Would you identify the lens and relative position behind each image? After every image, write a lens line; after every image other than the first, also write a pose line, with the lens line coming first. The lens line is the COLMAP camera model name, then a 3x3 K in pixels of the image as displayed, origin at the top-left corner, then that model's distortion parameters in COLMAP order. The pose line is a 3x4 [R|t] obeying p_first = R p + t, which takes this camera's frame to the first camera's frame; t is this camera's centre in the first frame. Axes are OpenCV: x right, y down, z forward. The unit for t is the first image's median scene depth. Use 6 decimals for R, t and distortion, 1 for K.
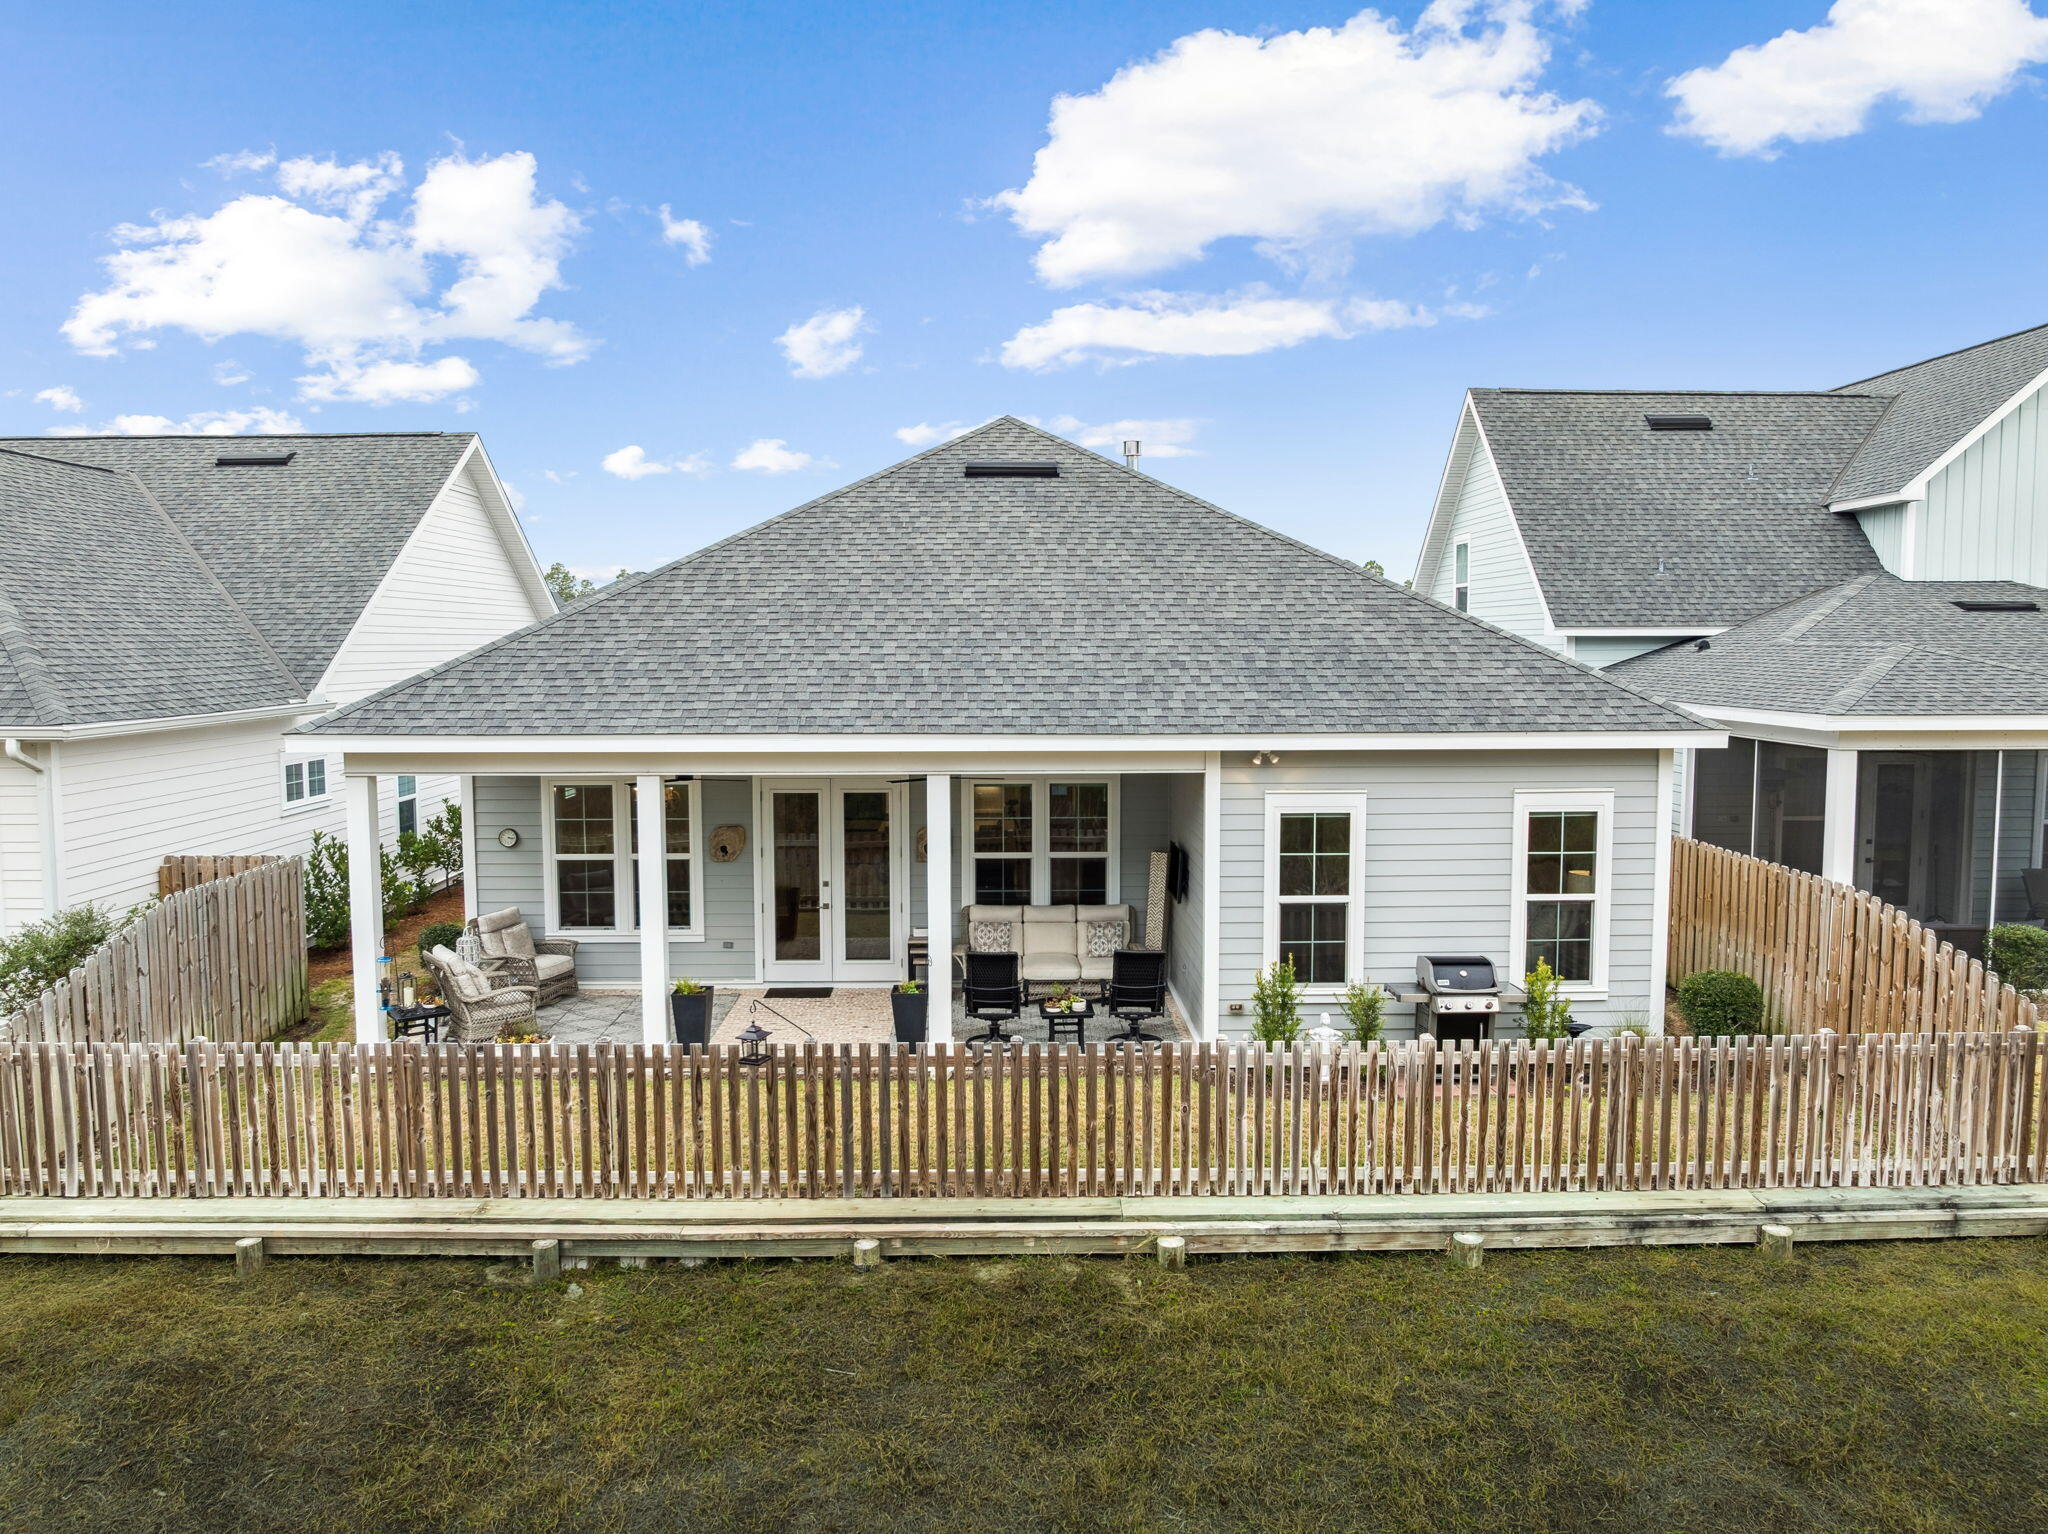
lens RADIAL K [[1443.0, 0, 1031.2], [0, 1443.0, 763.1], [0, 0, 1]] dist [-0.040987, 0.000981]
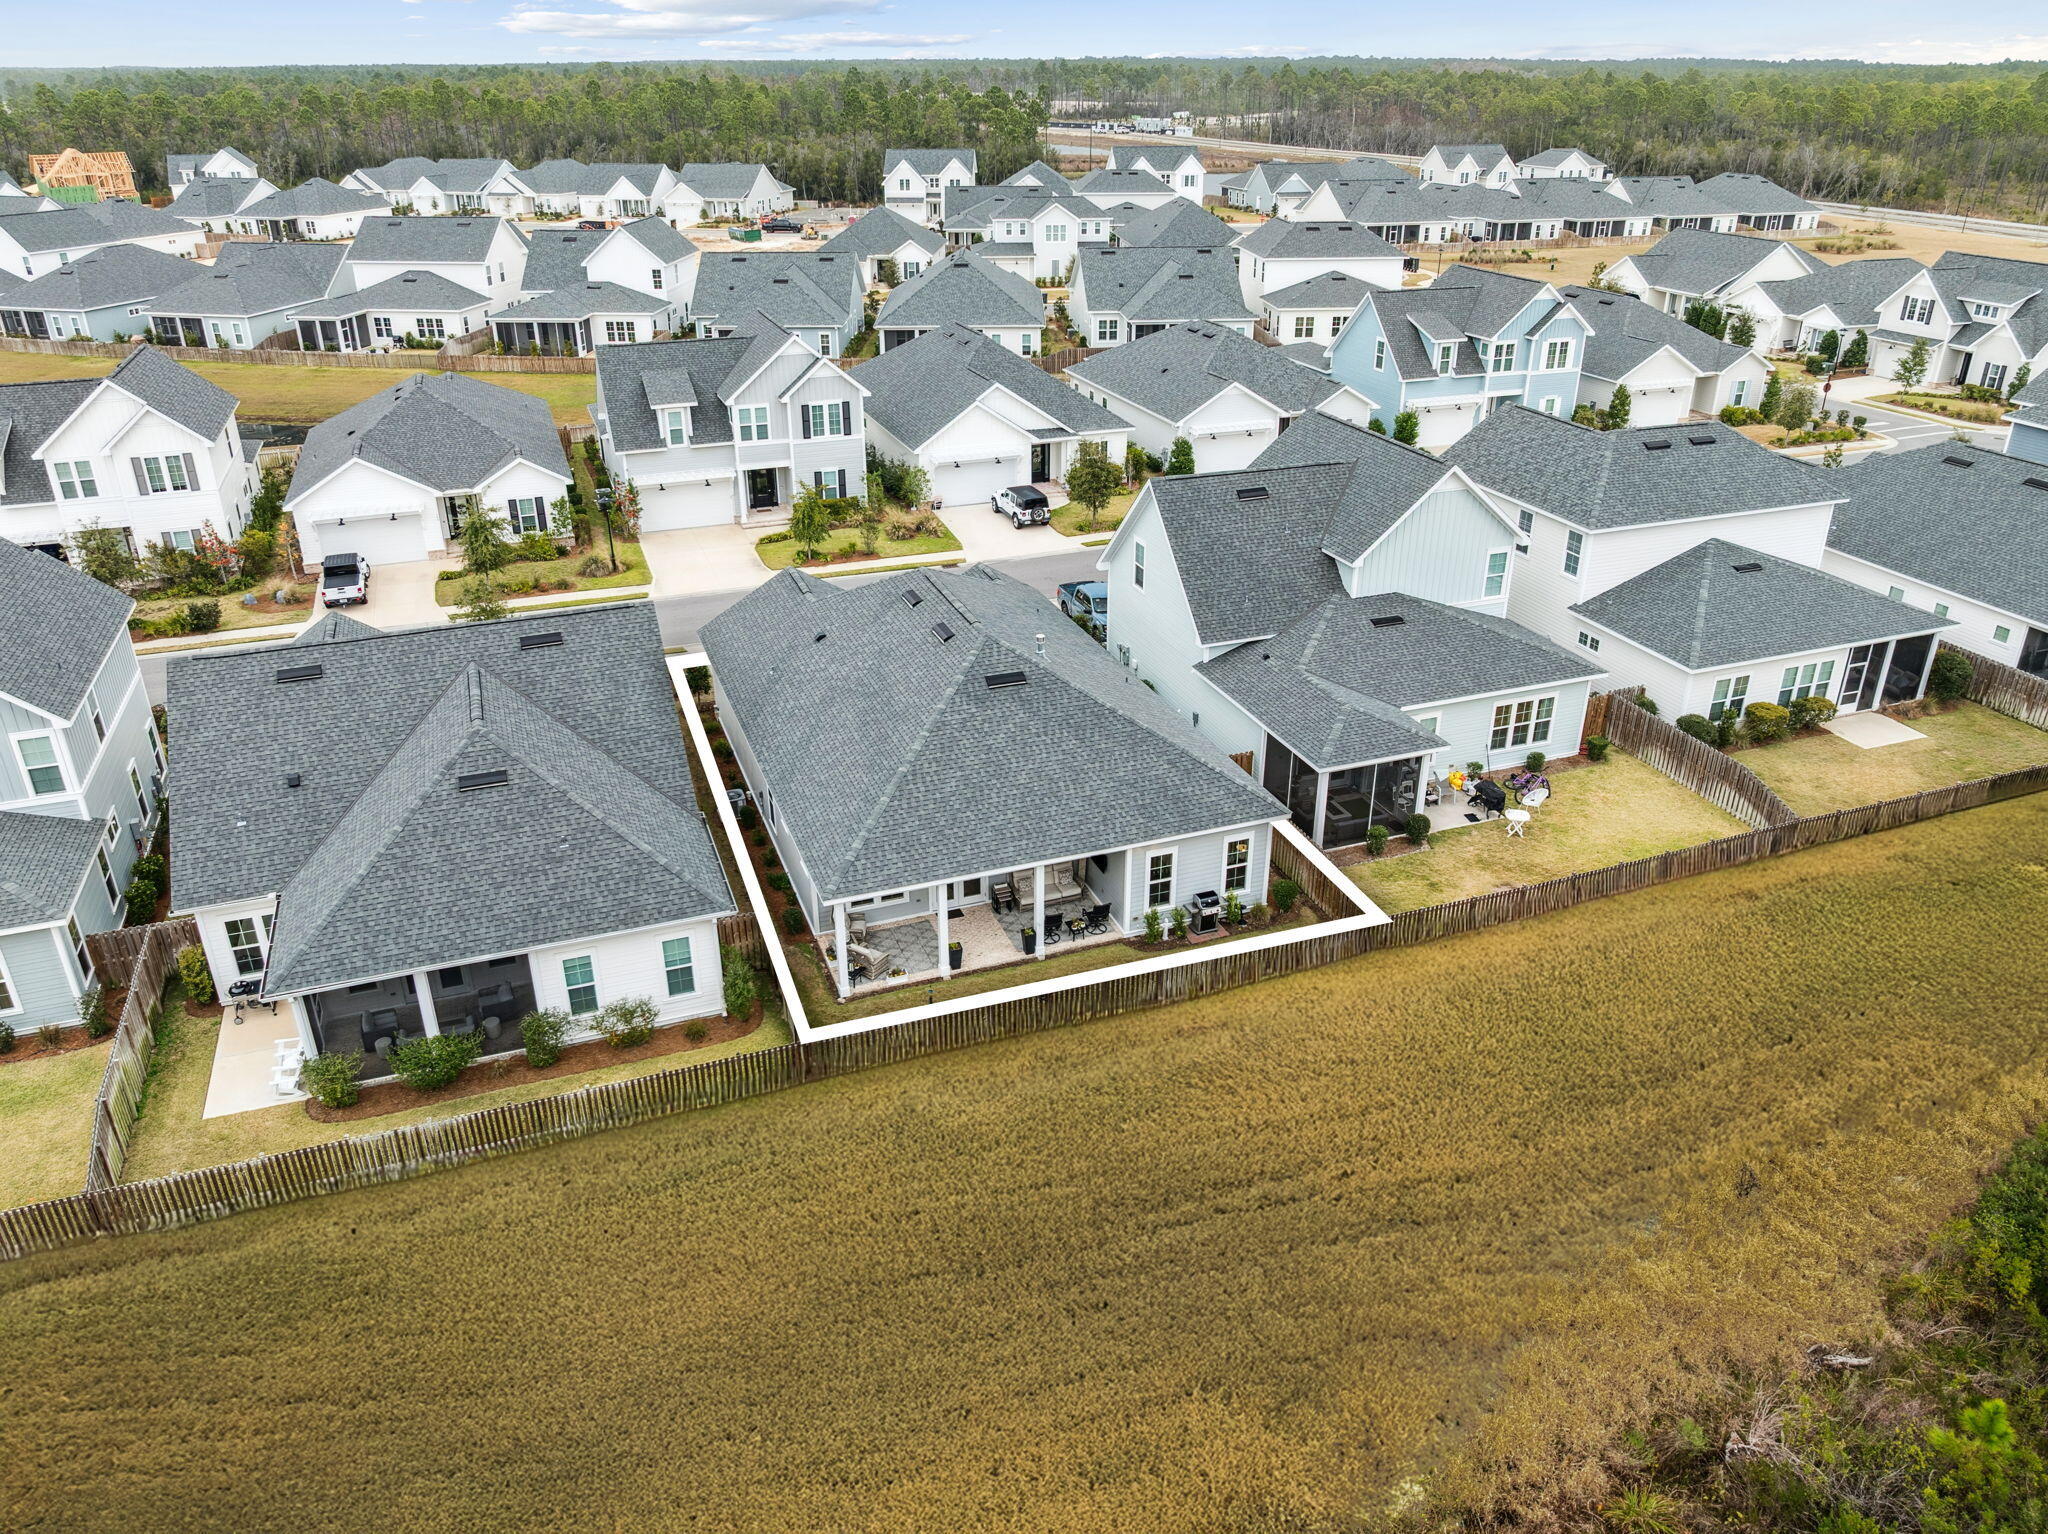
lens RADIAL K [[1443.0, 0, 1031.2], [0, 1443.0, 763.1], [0, 0, 1]] dist [-0.040987, 0.000981]
pose [[0.942265, -0.146364, 0.301189, -0.897424], [0.025542, 0.928216, 0.371163, -1.220032], [-0.333893, -0.342041, 0.878364, -1.403409]]
